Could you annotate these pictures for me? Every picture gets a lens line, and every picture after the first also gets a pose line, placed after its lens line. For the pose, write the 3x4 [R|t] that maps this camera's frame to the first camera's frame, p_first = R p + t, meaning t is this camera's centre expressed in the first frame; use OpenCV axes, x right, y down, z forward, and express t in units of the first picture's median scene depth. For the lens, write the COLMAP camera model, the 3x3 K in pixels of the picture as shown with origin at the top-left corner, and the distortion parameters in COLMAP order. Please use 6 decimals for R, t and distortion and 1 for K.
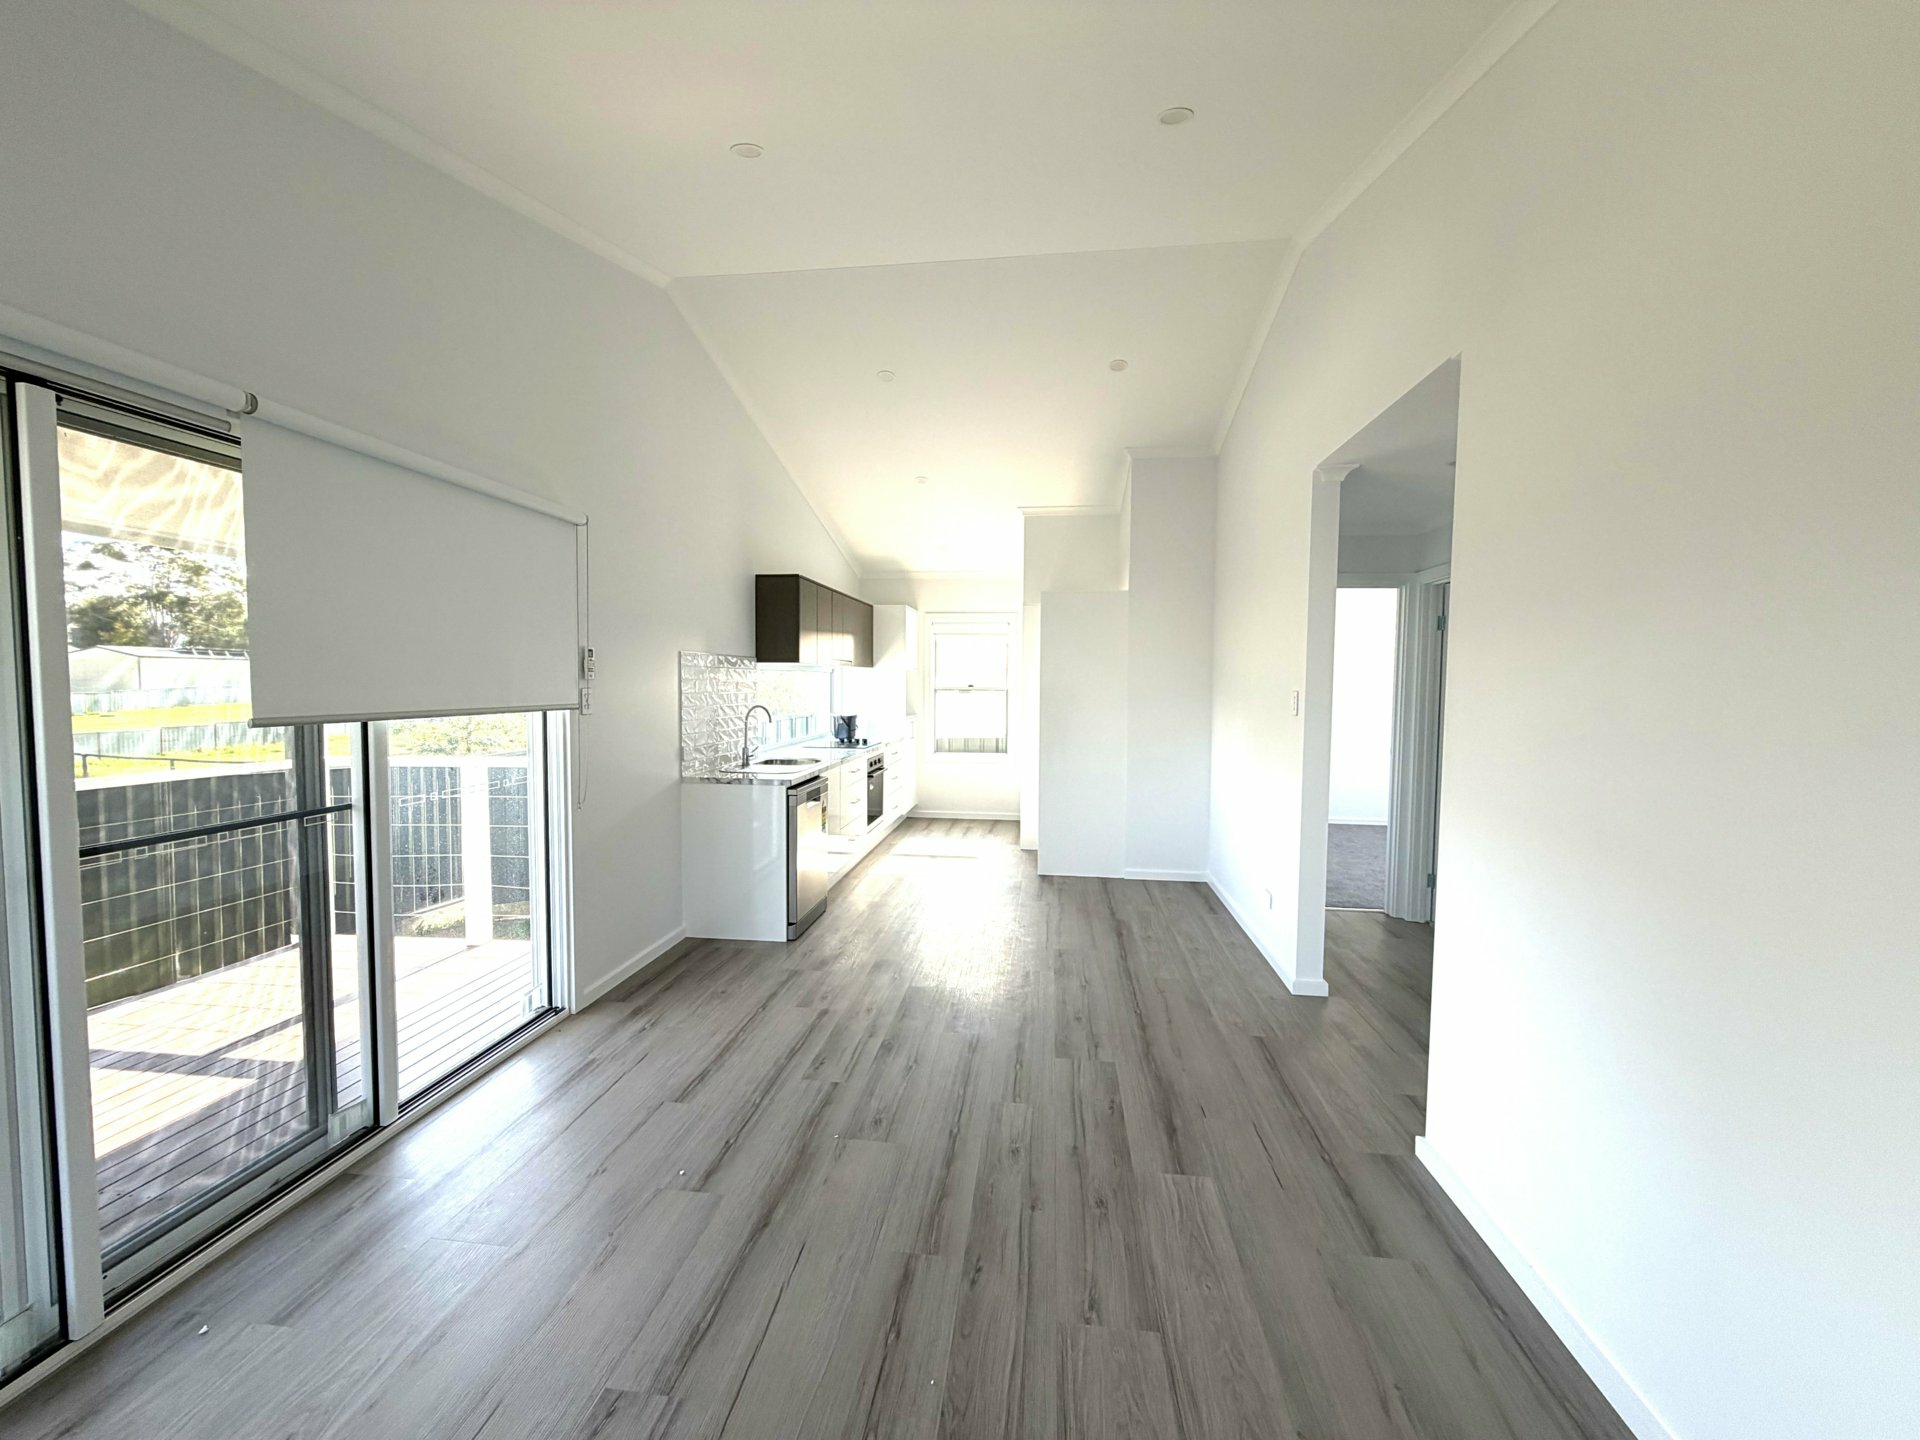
lens RADIAL K [[765.3, 0, 960.0], [0, 765.3, 720.0], [0, 0, 1]] dist [0.012736, 0.000010]
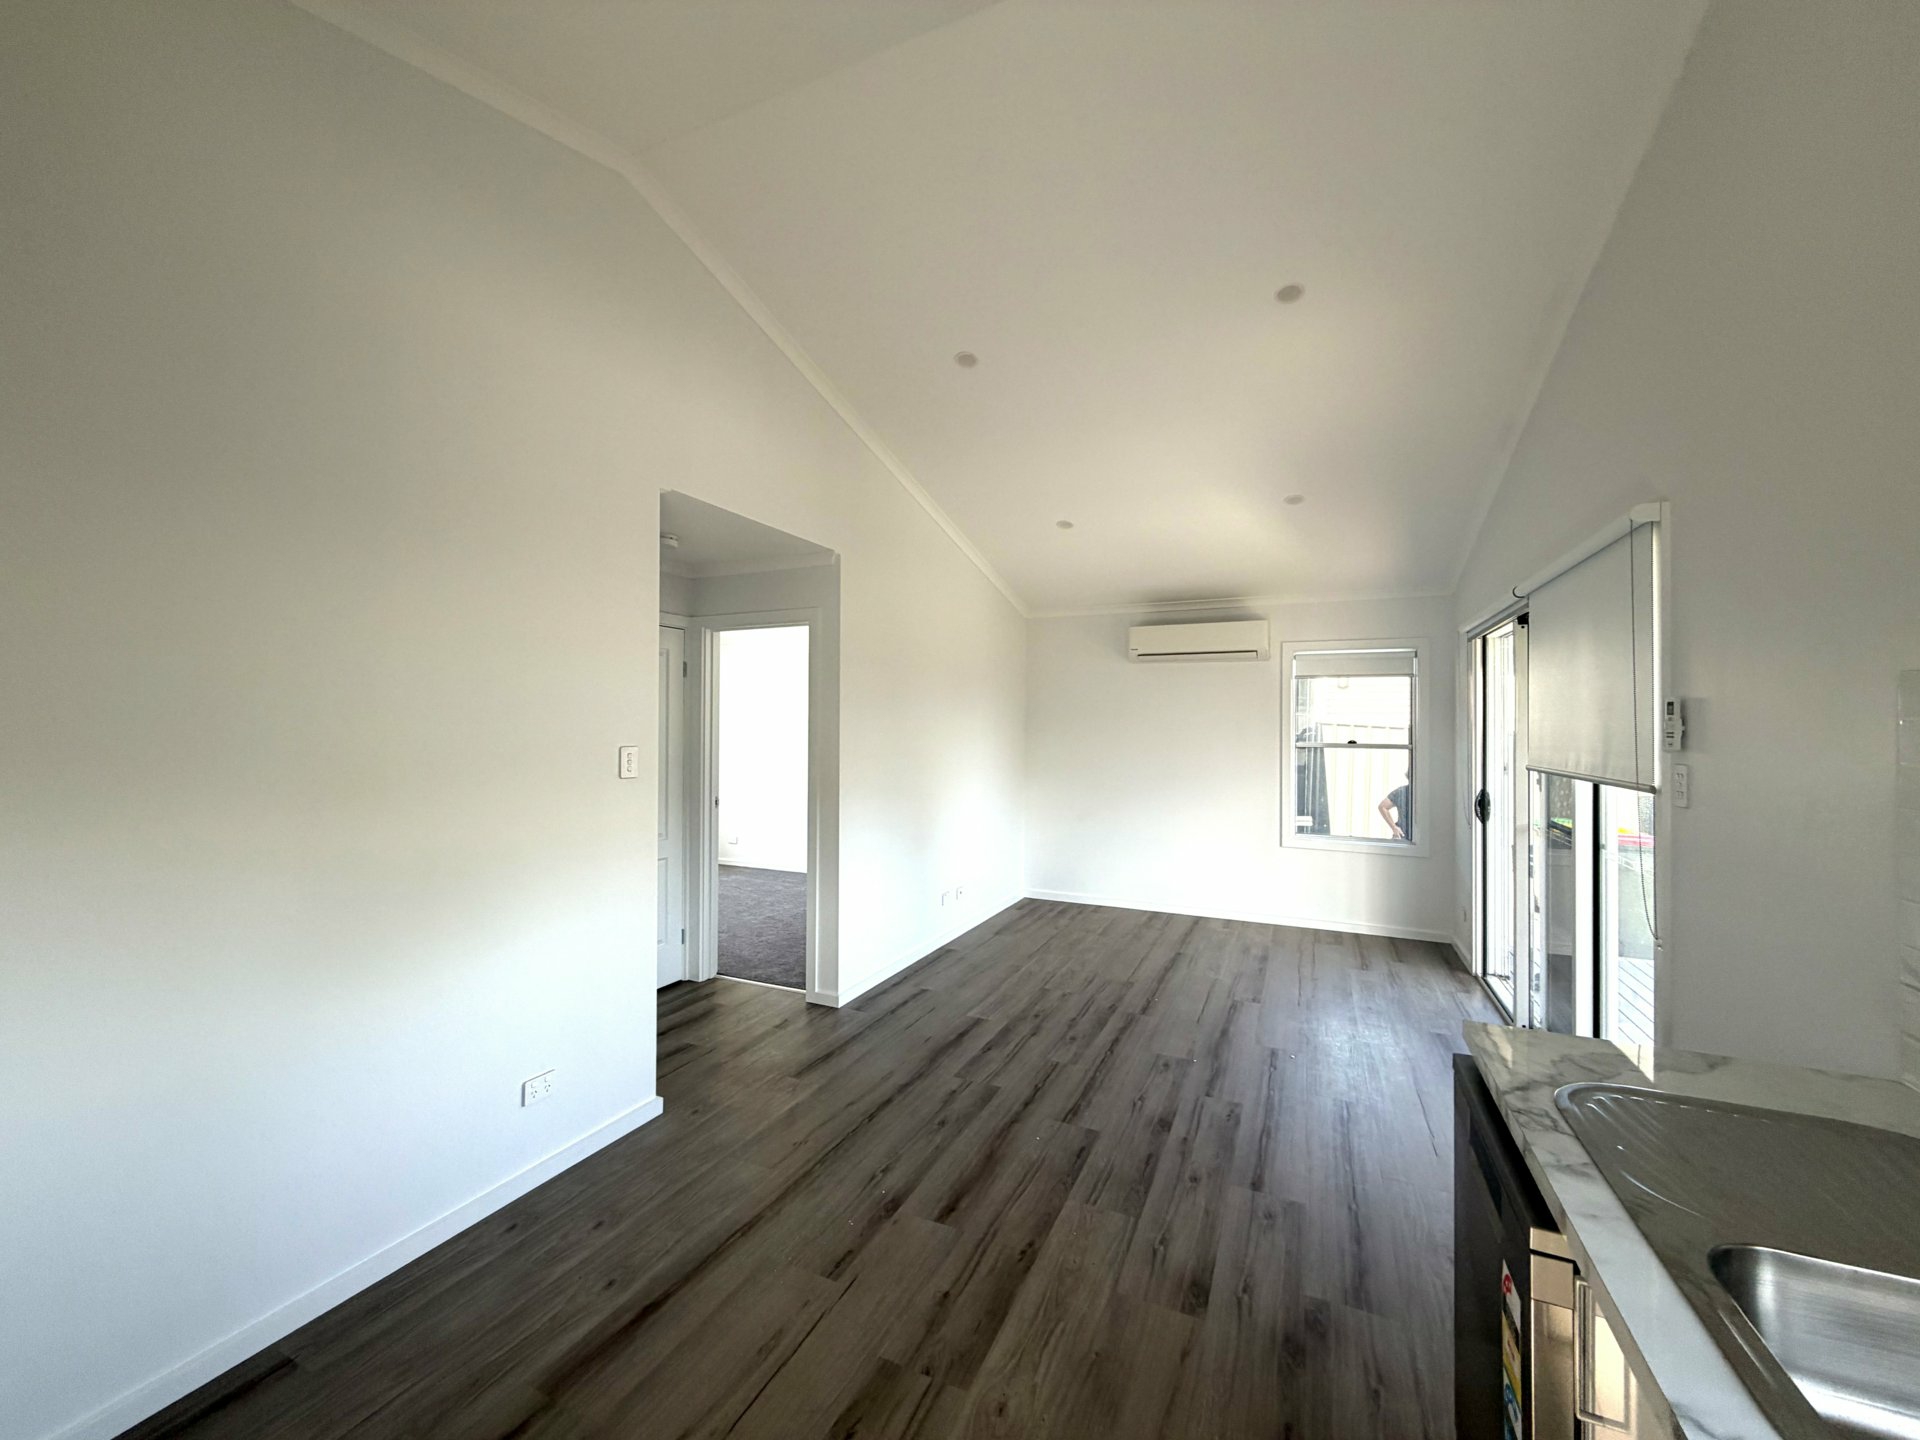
lens RADIAL K [[765.3, 0, 960.0], [0, 765.3, 720.0], [0, 0, 1]] dist [0.012736, 0.000010]
pose [[-0.951686, -0.018864, 0.306493, -0.085864], [-0.004728, 0.998893, 0.046799, -0.076035], [-0.307037, 0.043089, -0.950722, 1.238701]]
